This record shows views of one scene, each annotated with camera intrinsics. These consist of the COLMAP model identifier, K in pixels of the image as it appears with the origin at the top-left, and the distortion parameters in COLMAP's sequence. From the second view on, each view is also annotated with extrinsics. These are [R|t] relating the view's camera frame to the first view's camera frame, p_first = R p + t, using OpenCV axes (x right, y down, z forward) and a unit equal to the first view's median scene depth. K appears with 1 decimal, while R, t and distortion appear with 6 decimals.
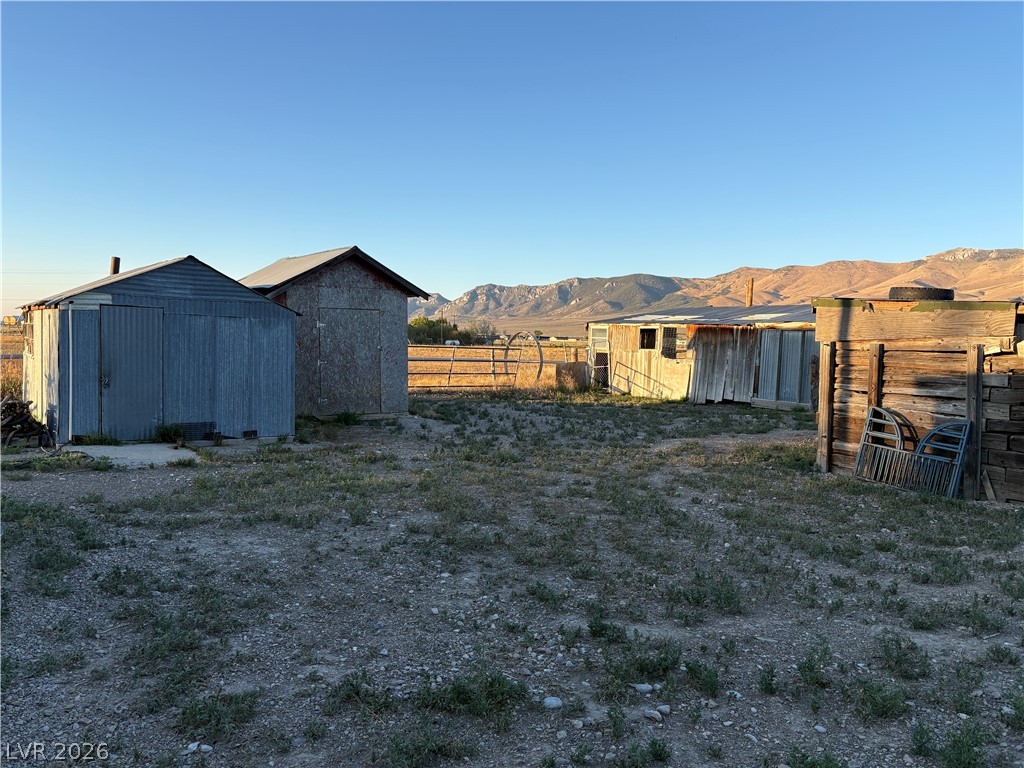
lens RADIAL K [[776.0, 0, 480.1], [0, 776.0, 383.8], [0, 0, 1]] dist [-0.008663, -0.003705]
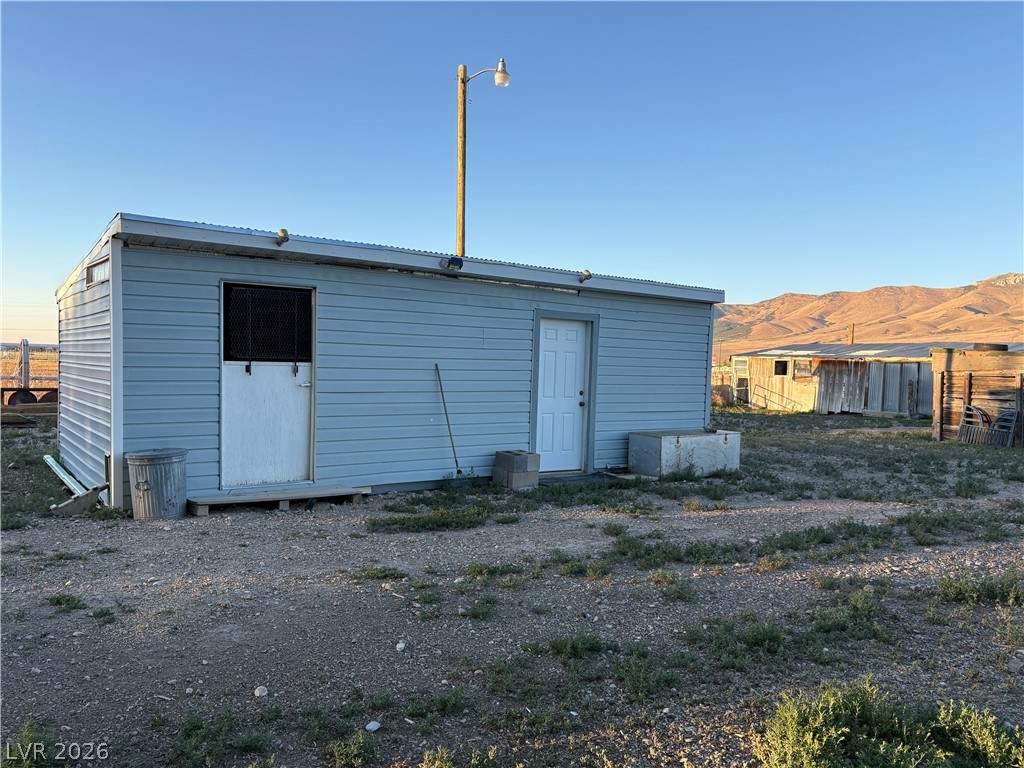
lens RADIAL K [[798.6, 0, 512.0], [0, 798.6, 384.0], [0, 0, 1]] dist [0.058618, -0.056162]
pose [[0.999996, 0.002691, 0.001089, -0.294395], [-0.002652, 0.999424, -0.033847, 0.022382], [-0.001180, 0.033844, 0.999426, -0.476671]]
